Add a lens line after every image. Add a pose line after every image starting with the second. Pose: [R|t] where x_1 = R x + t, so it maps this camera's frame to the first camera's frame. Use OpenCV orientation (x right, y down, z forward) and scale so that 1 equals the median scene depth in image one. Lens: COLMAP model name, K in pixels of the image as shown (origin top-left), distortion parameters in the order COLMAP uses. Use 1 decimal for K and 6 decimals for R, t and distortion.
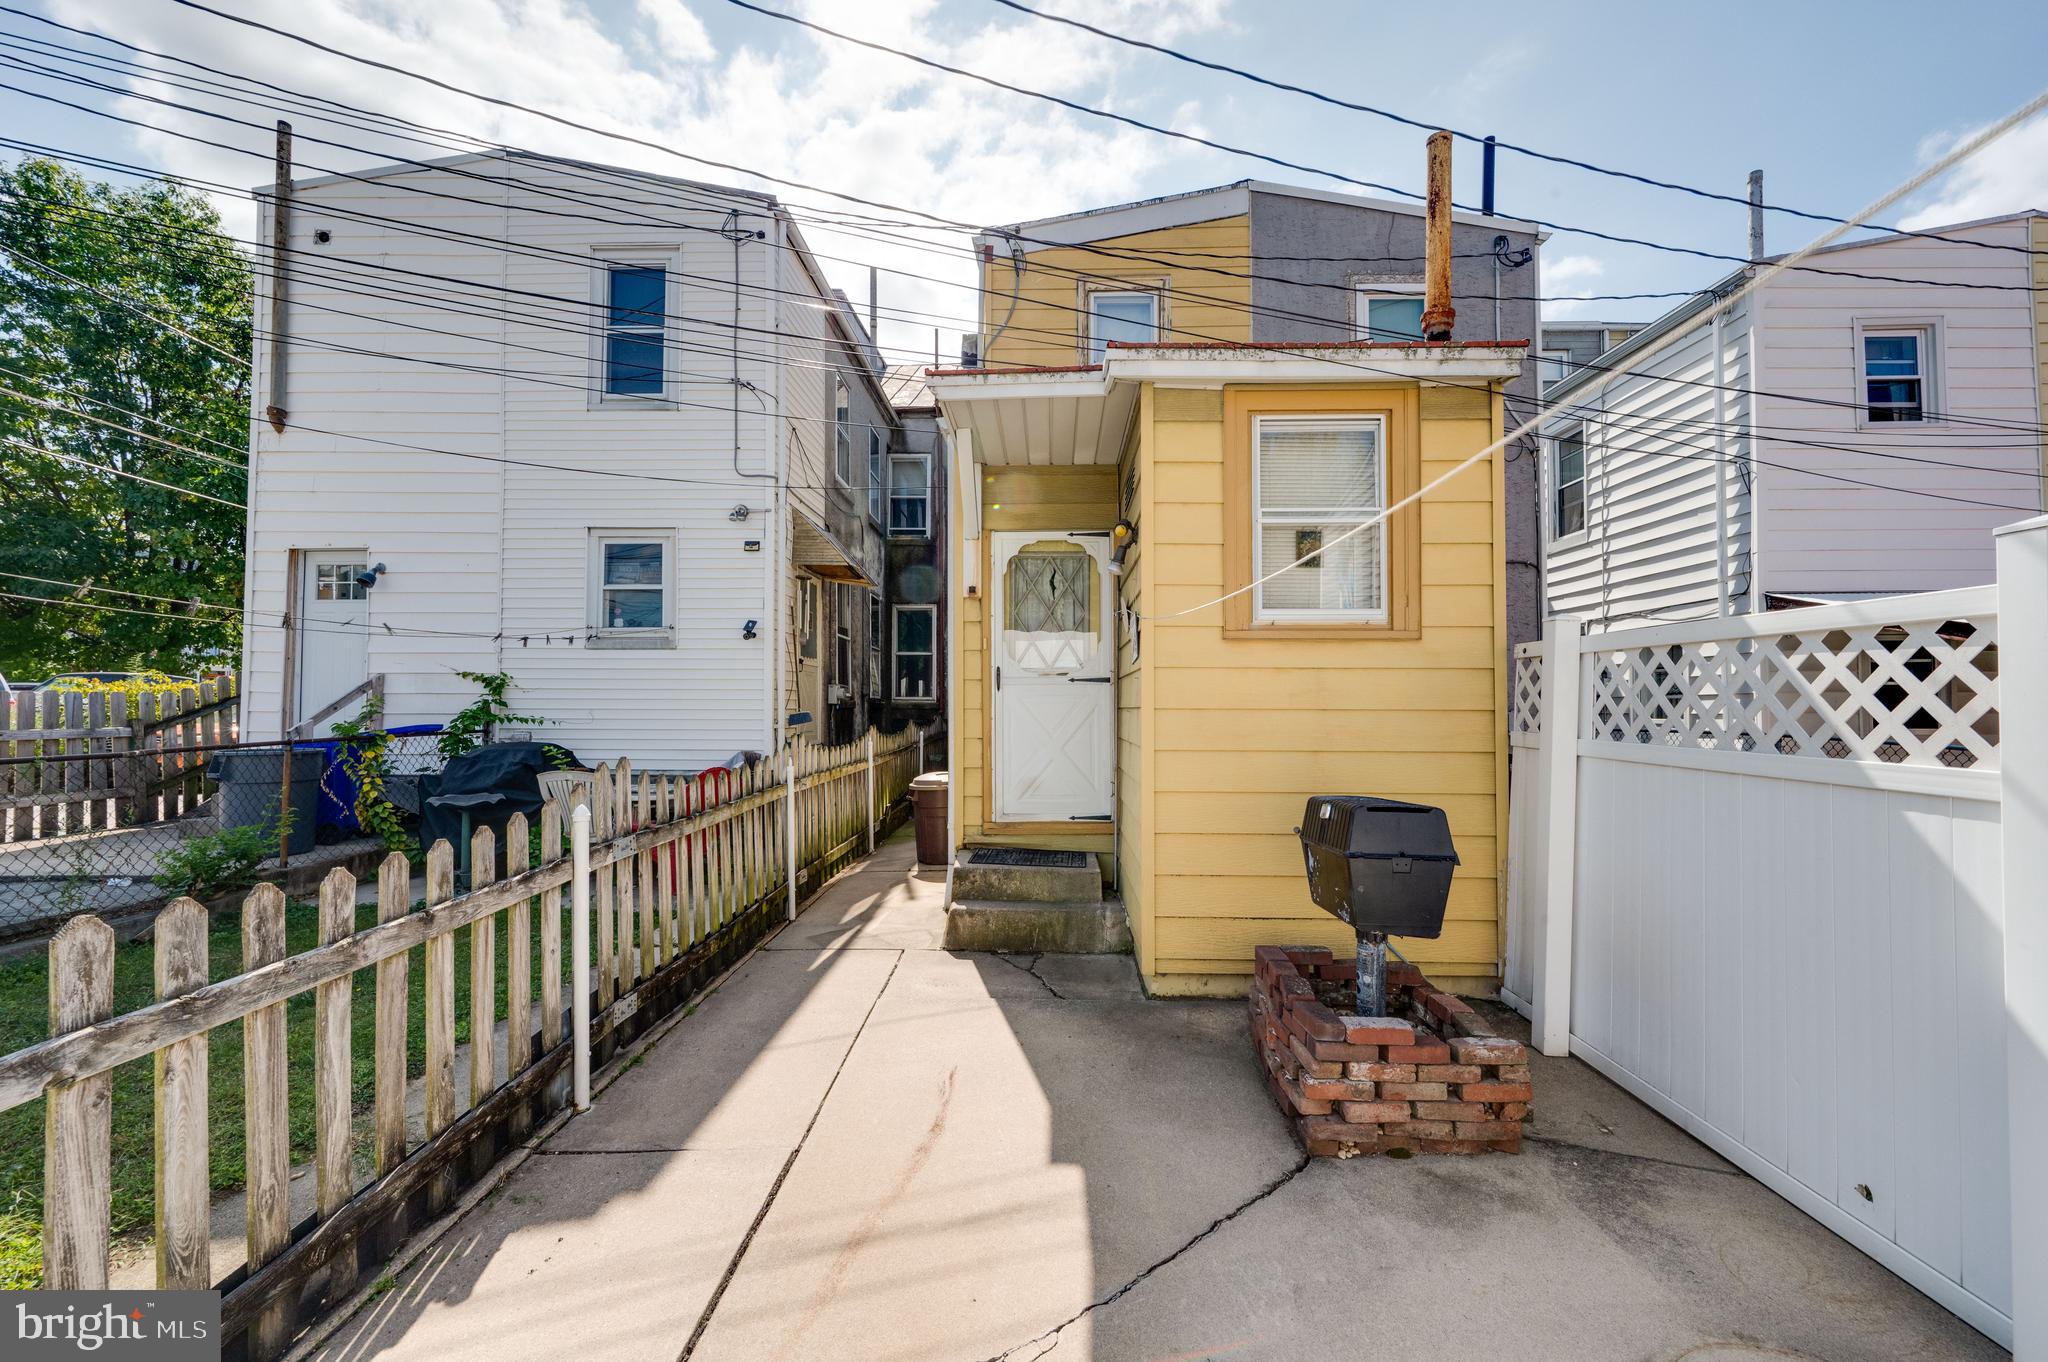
lens RADIAL K [[824.8, 0, 1030.2], [0, 824.8, 685.3], [0, 0, 1]] dist [-0.002351, -0.000171]
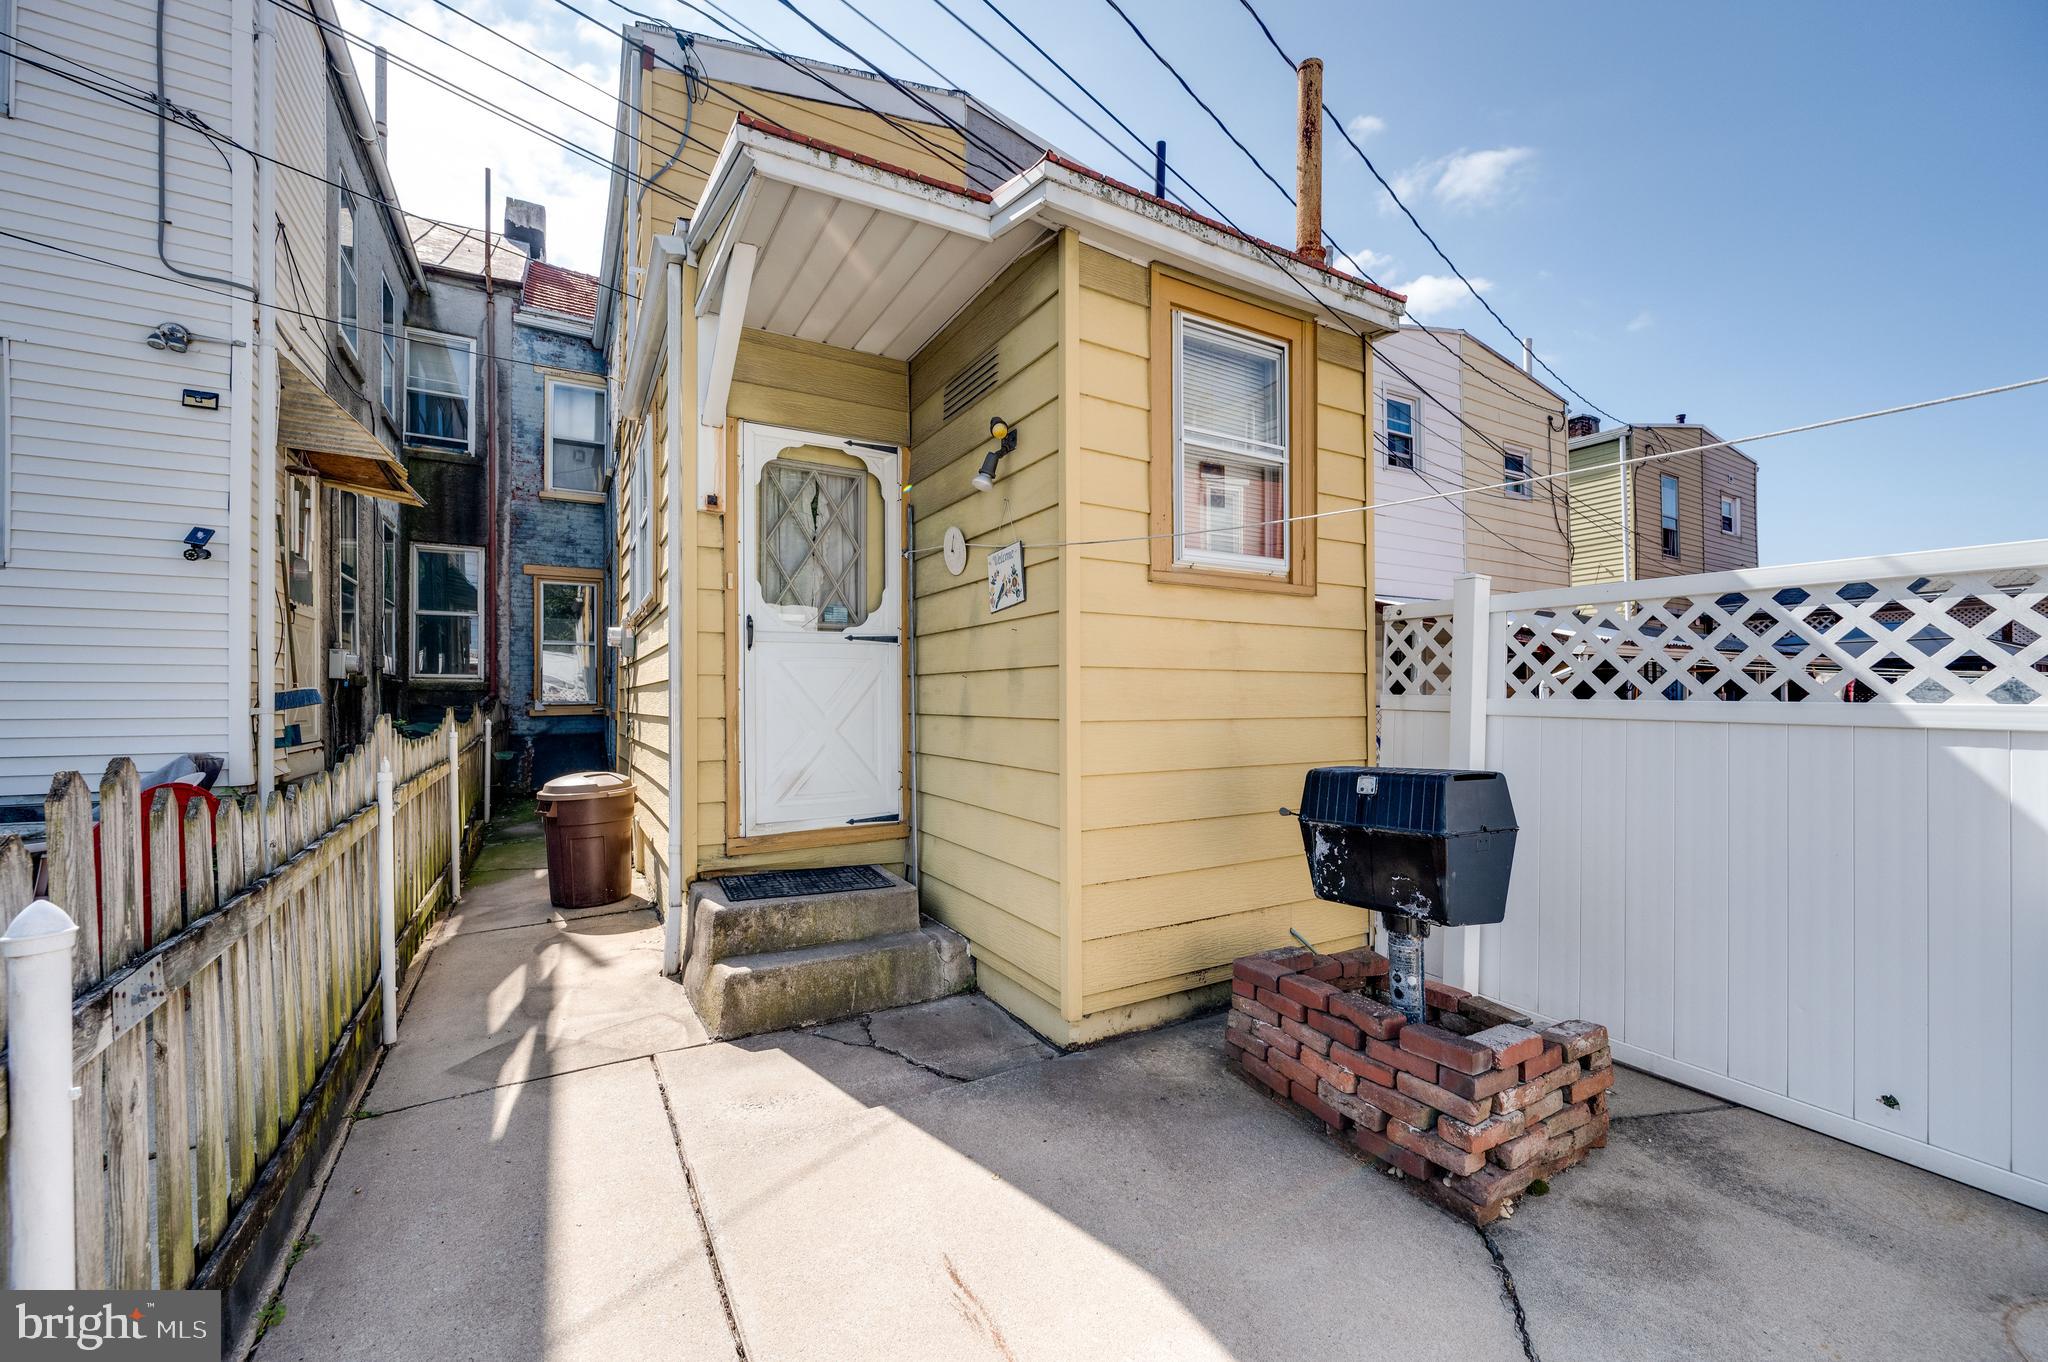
lens RADIAL K [[824.8, 0, 1030.2], [0, 824.8, 685.3], [0, 0, 1]] dist [-0.002351, -0.000171]
pose [[0.847277, 0.002471, 0.531145, -0.270558], [-0.009192, 0.999908, 0.010012, 0.035976], [-0.531071, -0.013365, 0.847222, 0.361881]]
